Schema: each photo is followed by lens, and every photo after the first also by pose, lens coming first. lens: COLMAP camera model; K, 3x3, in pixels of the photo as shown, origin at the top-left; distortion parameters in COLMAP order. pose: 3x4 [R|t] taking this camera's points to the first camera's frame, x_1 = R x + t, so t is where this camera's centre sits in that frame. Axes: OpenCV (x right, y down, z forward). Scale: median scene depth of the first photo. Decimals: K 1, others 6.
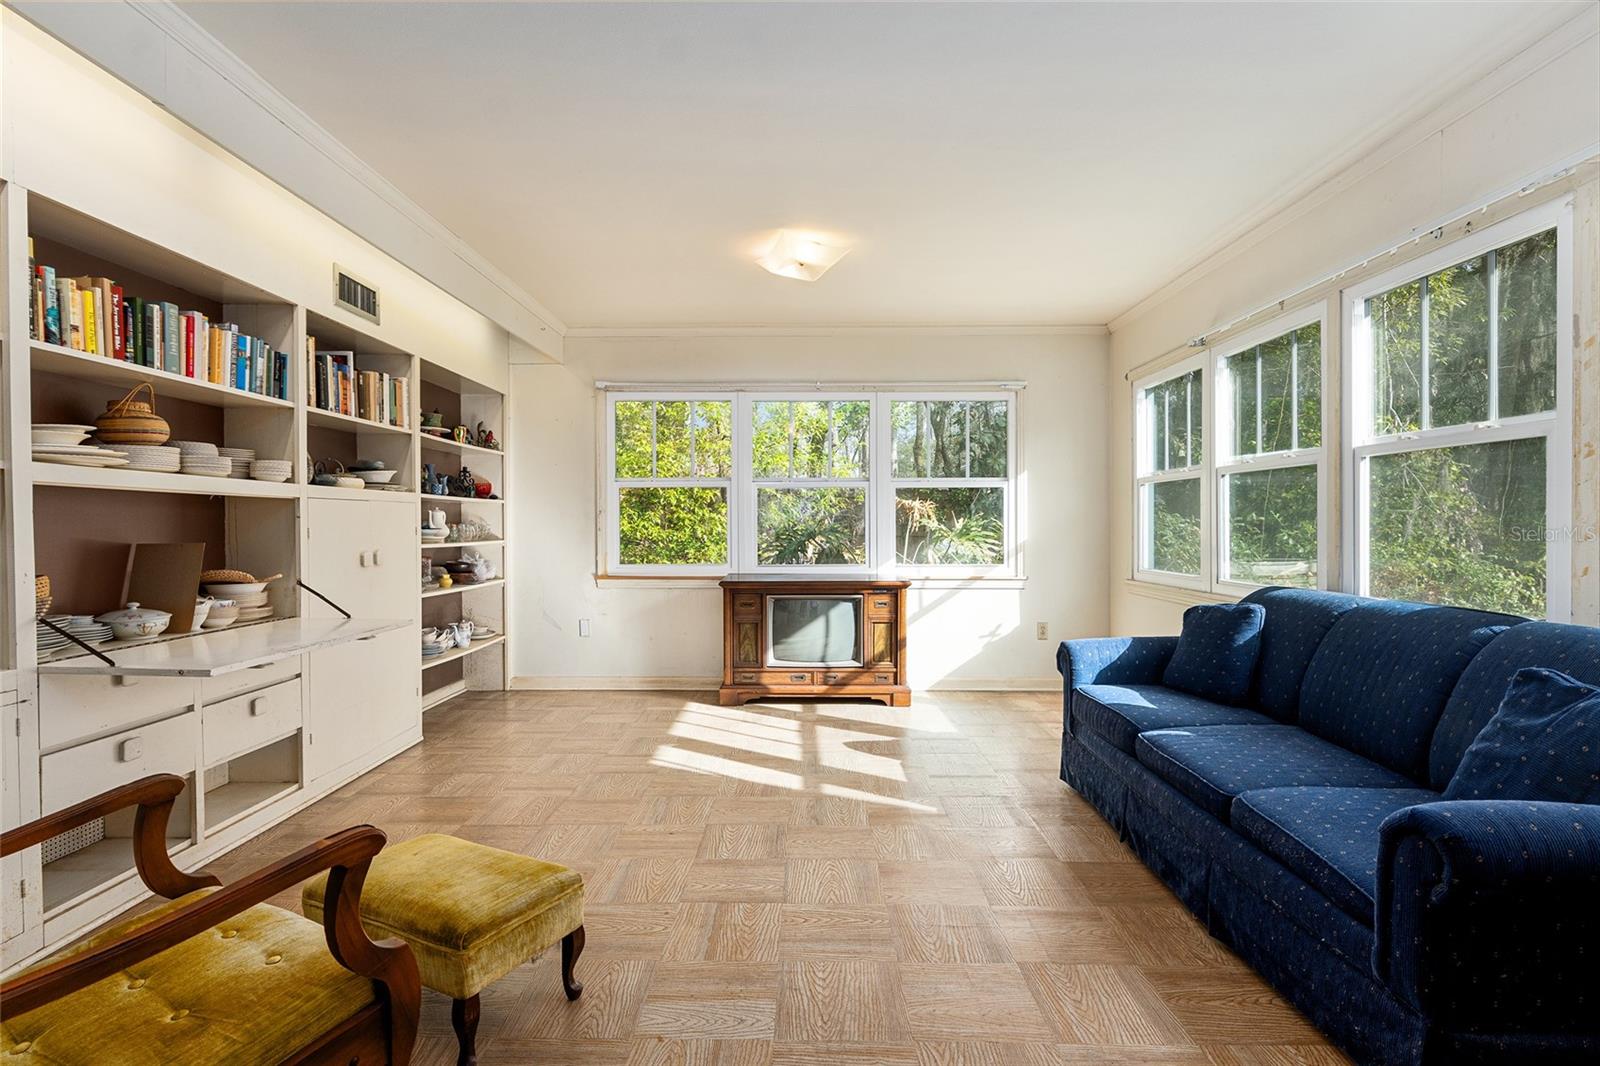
lens RADIAL K [[781.2, 0, 794.7], [0, 781.2, 531.1], [0, 0, 1]] dist [0.002084, 0.000567]
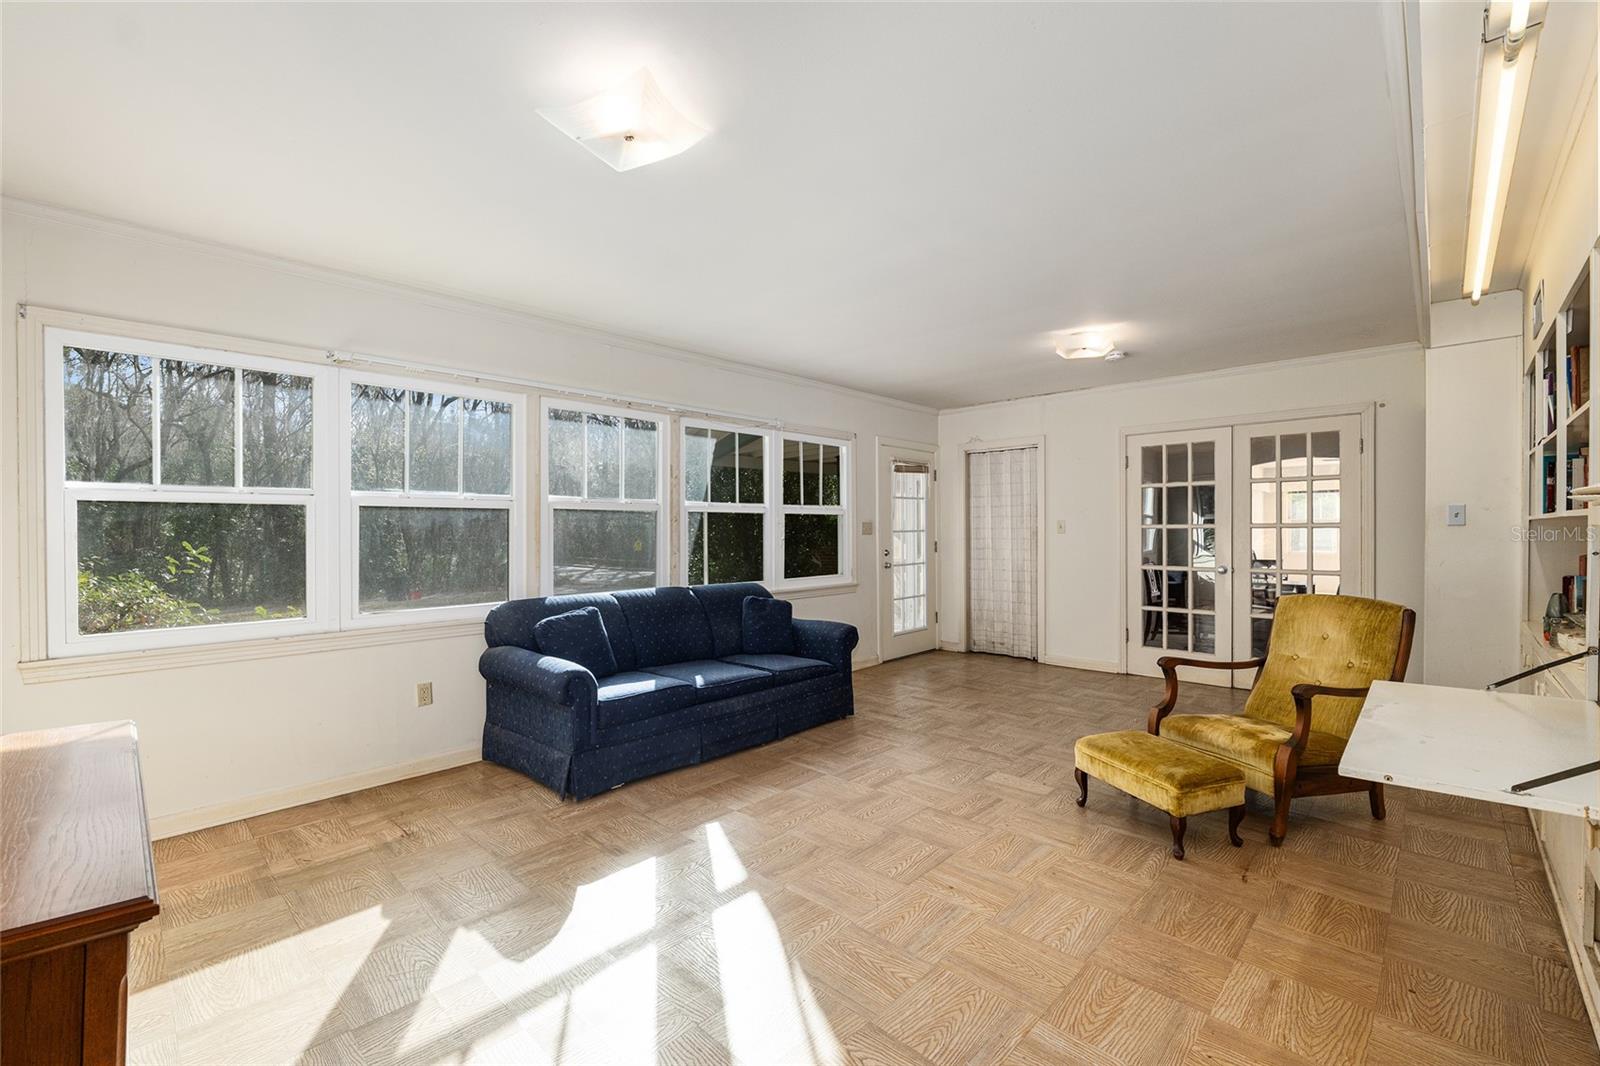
lens RADIAL K [[682.6, 0, 805.1], [0, 682.6, 534.4], [0, 0, 1]] dist [-0.003147, -0.000579]
pose [[-0.736667, 0.000667, 0.676256, -0.507083], [0.013193, 0.999823, 0.013386, -0.047971], [-0.676127, 0.018783, -0.736545, 1.483051]]
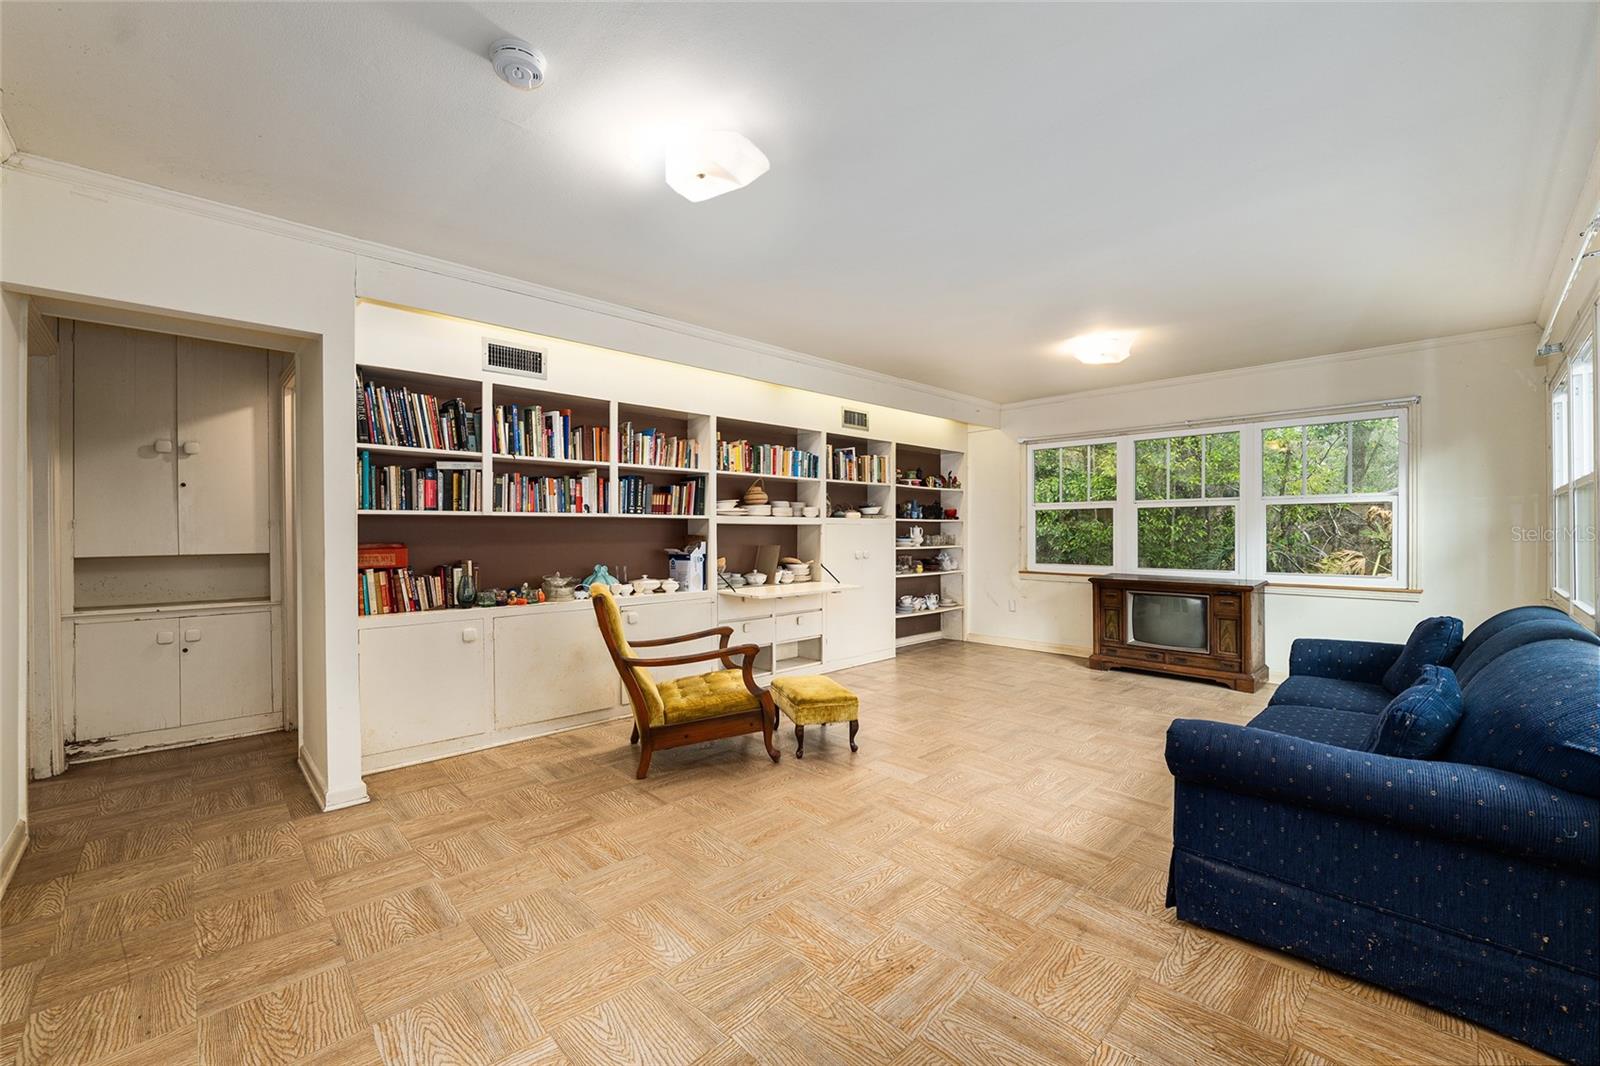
lens RADIAL K [[644.7, 0, 798.7], [0, 644.7, 535.7], [0, 0, 1]] dist [-0.011957, 0.000118]
pose [[0.698443, 0.004594, -0.715651, 0.520735], [-0.003940, 0.999989, 0.002574, -0.015633], [0.715655, 0.001022, 0.698454, -0.228948]]
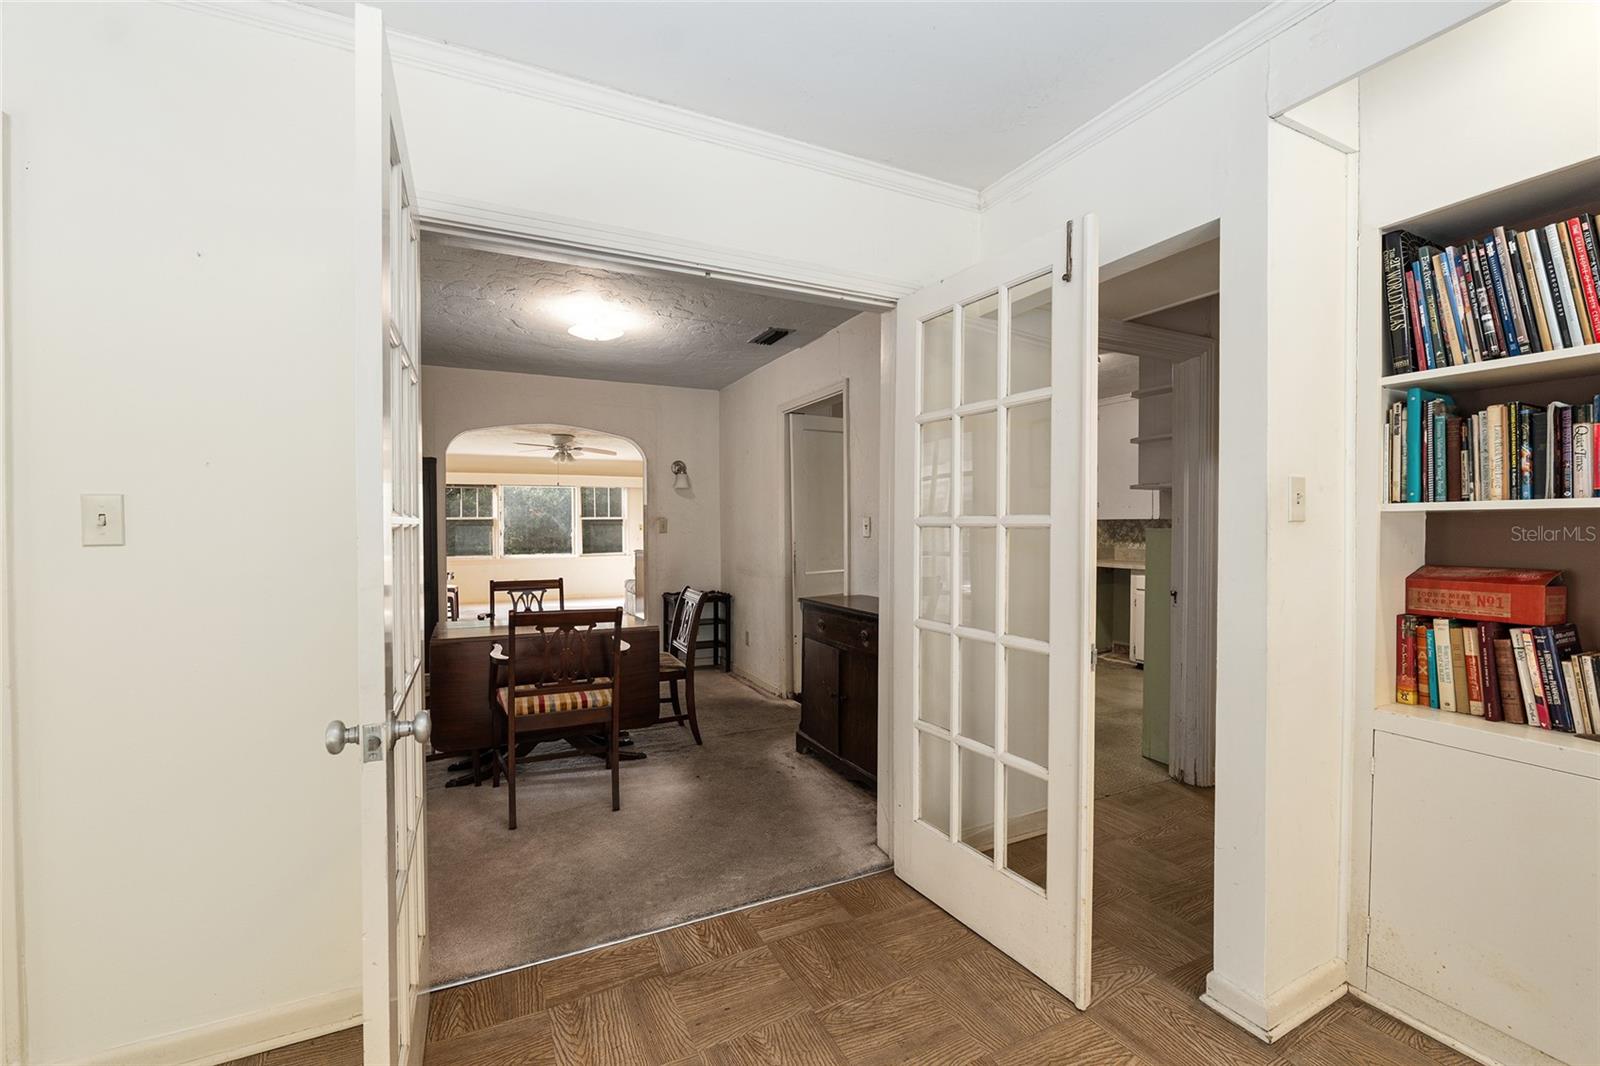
lens RADIAL K [[668.6, 0, 798.2], [0, 668.6, 535.6], [0, 0, 1]] dist [-0.008857, -0.000035]
pose [[-0.893585, 0.009549, -0.448792, 0.024618], [-0.000741, 0.999741, 0.022746, -0.035668], [0.448893, 0.020658, -0.893347, 0.229546]]
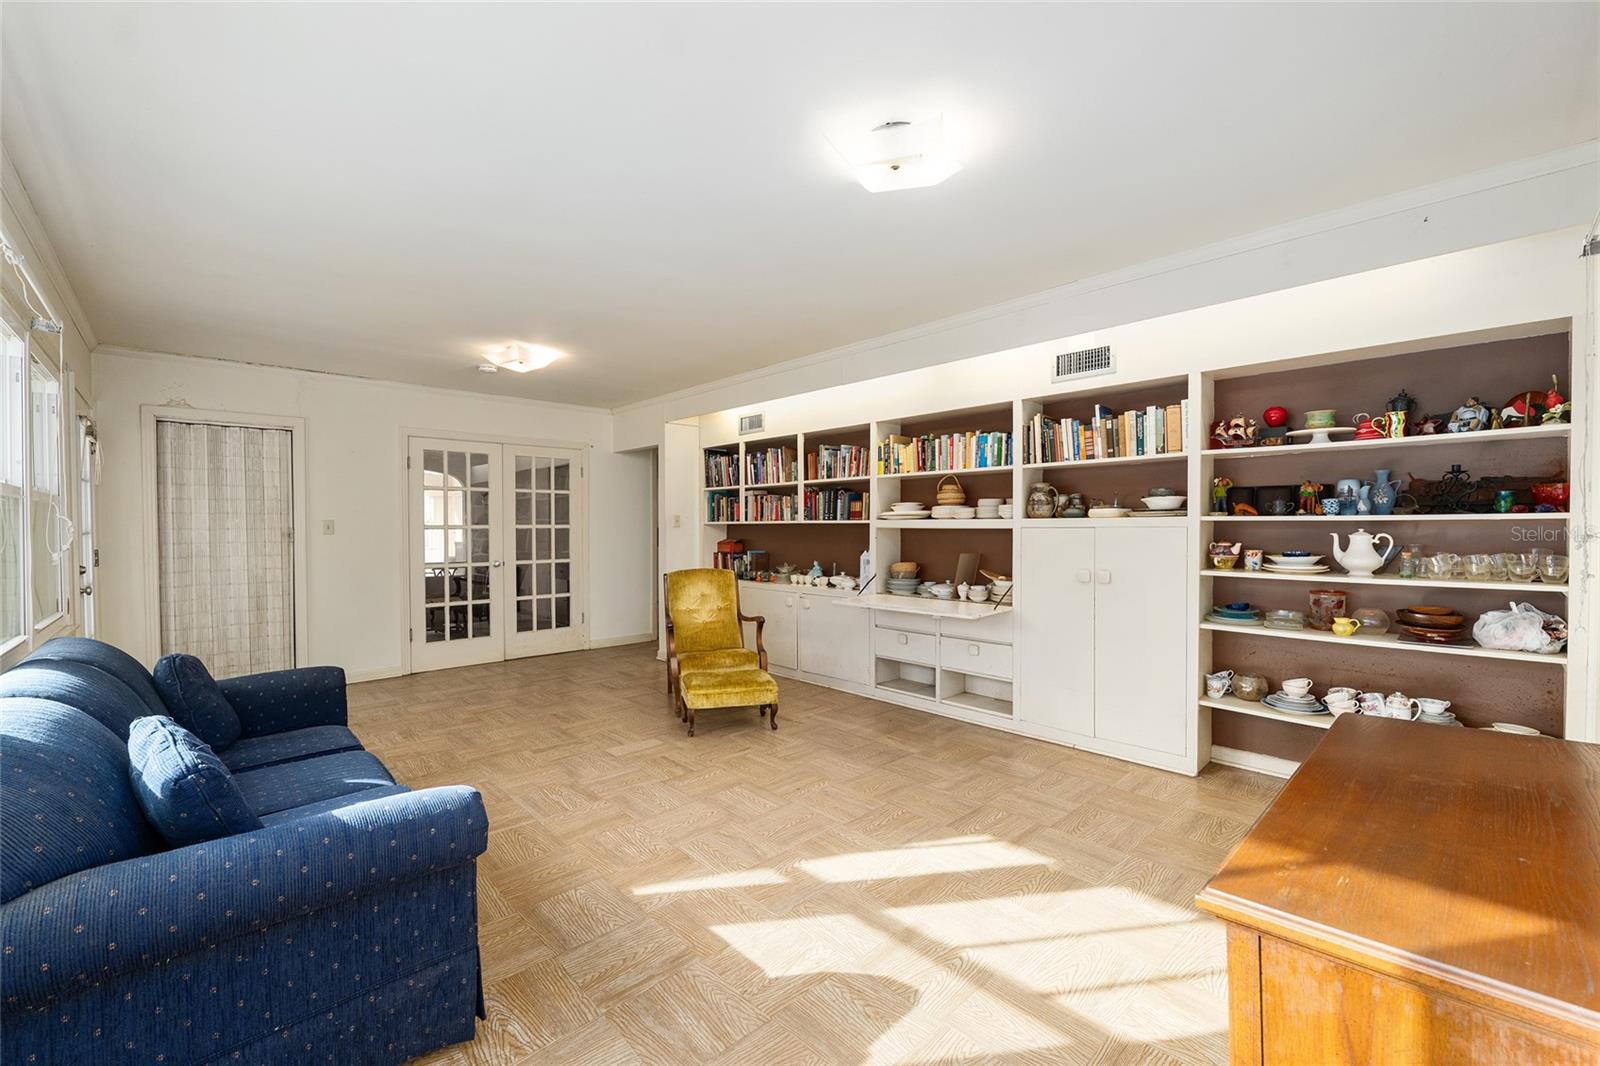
lens RADIAL K [[644.7, 0, 798.7], [0, 644.7, 535.7], [0, 0, 1]] dist [-0.011957, 0.000118]
pose [[-0.714823, 0.013873, -0.699168, 0.506701], [-0.002773, 0.999739, 0.022672, -0.052624], [0.699300, 0.018146, -0.714598, 1.517055]]
